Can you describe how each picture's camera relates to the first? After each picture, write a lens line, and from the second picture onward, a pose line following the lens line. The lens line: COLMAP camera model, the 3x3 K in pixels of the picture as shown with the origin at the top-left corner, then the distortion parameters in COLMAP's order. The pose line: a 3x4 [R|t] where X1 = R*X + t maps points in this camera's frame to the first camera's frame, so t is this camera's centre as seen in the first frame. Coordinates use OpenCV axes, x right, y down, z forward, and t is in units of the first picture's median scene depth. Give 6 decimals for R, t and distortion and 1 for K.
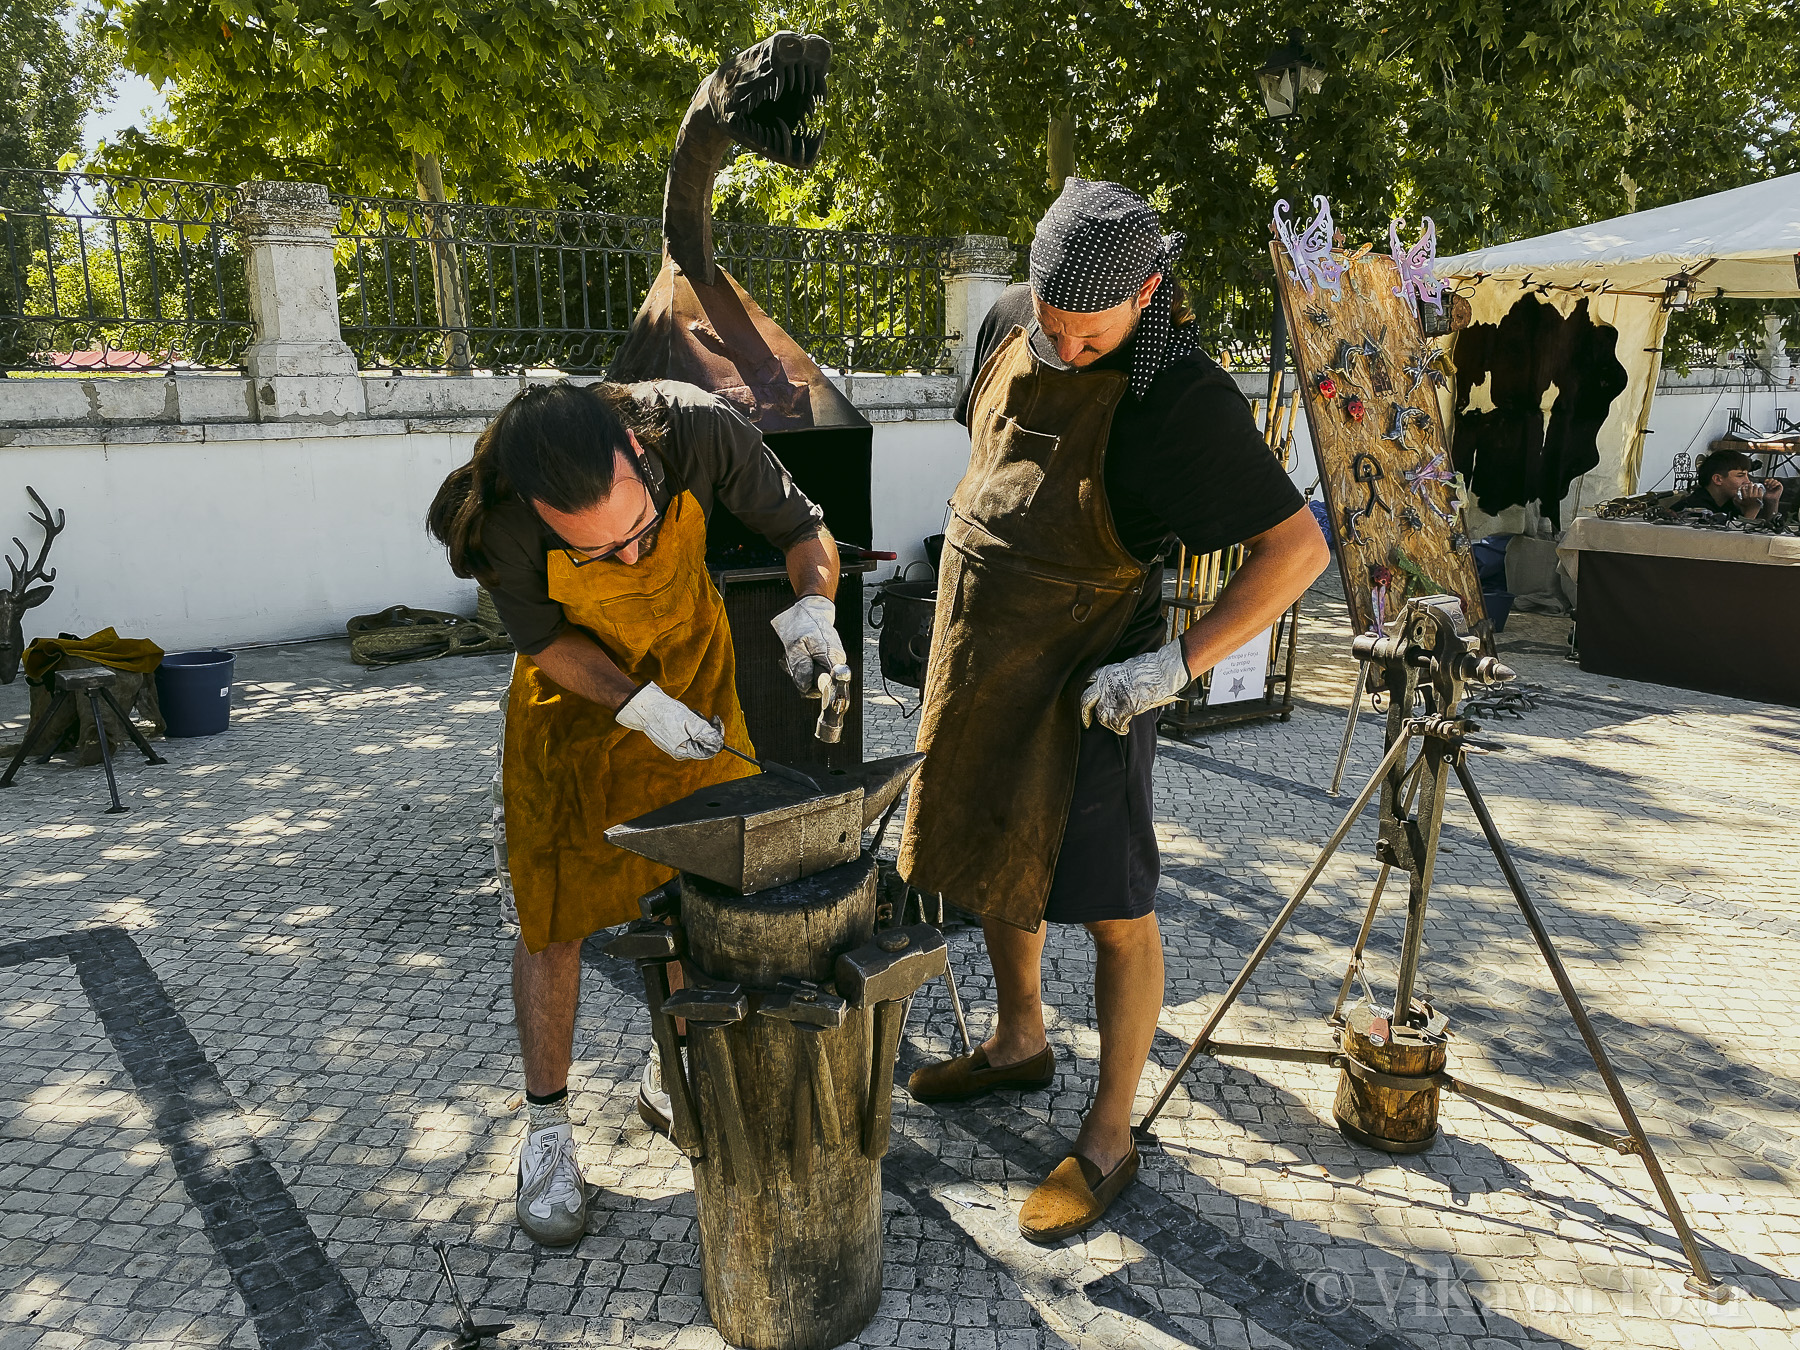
lens RADIAL K [[1311.5, 0, 900.0], [0, 1311.5, 675.0], [0, 0, 1]] dist [0.006830, 0.003386]
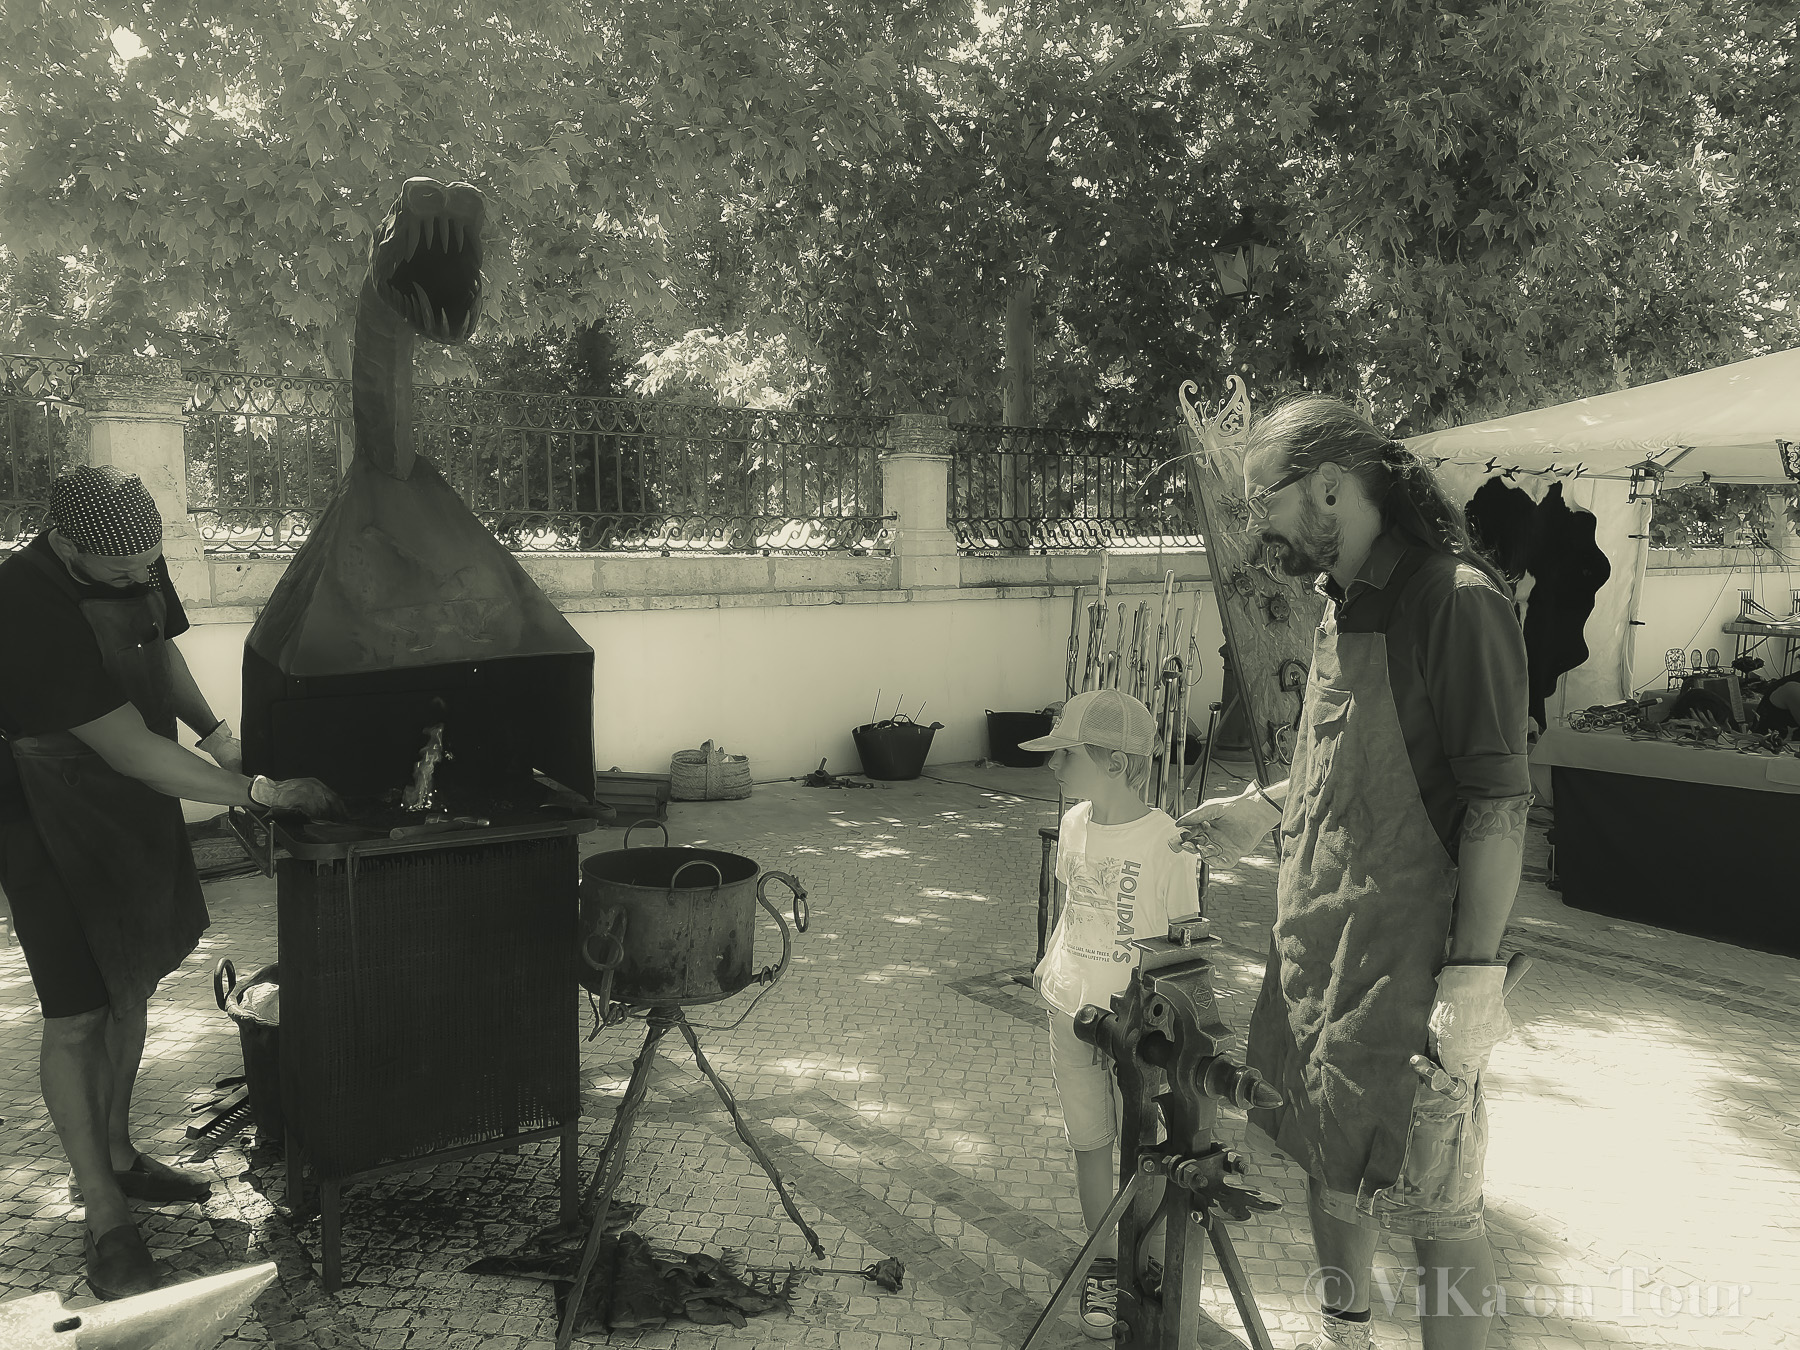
lens RADIAL K [[1317.4, 0, 900.0], [0, 1317.4, 675.0], [0, 0, 1]] dist [0.019556, -0.006088]
pose [[0.999810, 0.008164, -0.017681, 0.078172], [-0.010275, 0.992372, -0.122850, -0.034105], [0.016543, 0.123008, 0.992268, 0.087247]]
